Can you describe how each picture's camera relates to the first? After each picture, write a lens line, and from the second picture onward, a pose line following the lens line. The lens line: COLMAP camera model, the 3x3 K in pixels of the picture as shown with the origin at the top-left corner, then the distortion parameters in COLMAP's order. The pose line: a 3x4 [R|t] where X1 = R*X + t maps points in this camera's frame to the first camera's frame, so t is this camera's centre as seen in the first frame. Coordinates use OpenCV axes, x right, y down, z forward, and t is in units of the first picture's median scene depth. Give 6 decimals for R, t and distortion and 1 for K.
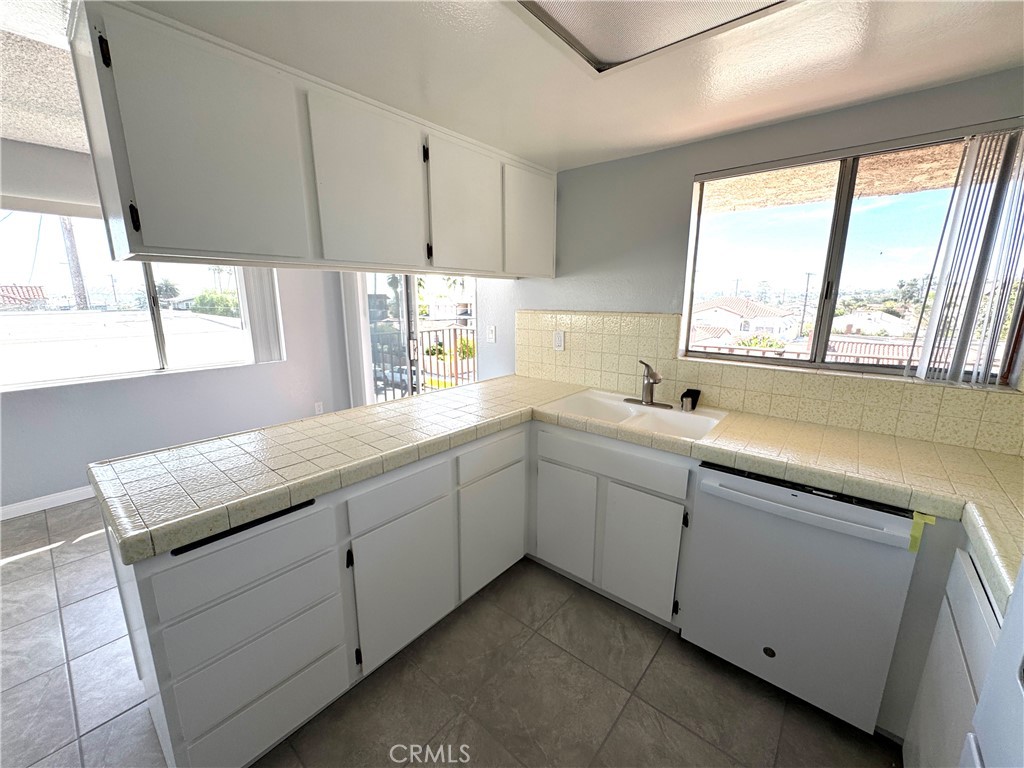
lens RADIAL K [[409.2, 0, 512.0], [0, 409.2, 384.0], [0, 0, 1]] dist [-0.000555, 0.000443]
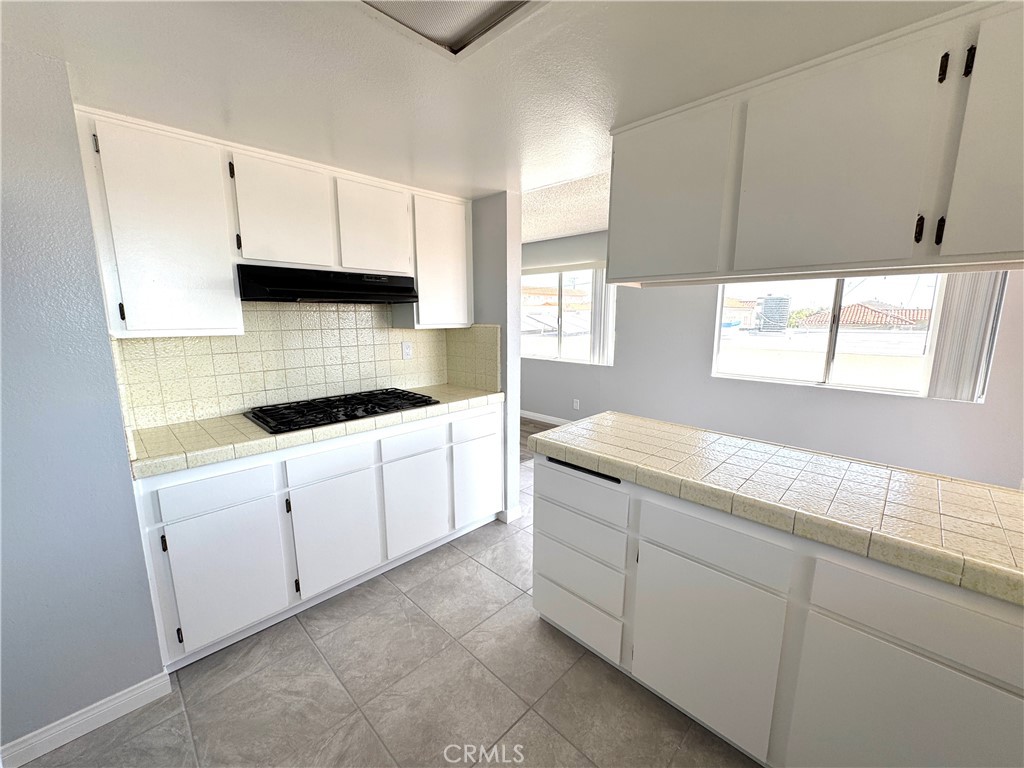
lens RADIAL K [[409.2, 0, 512.0], [0, 409.2, 384.0], [0, 0, 1]] dist [-0.000555, 0.000443]
pose [[-0.095458, 0.159476, -0.982576, 0.611368], [-0.209712, 0.961708, 0.176463, -0.118166], [0.973092, 0.222902, -0.058359, 0.646165]]
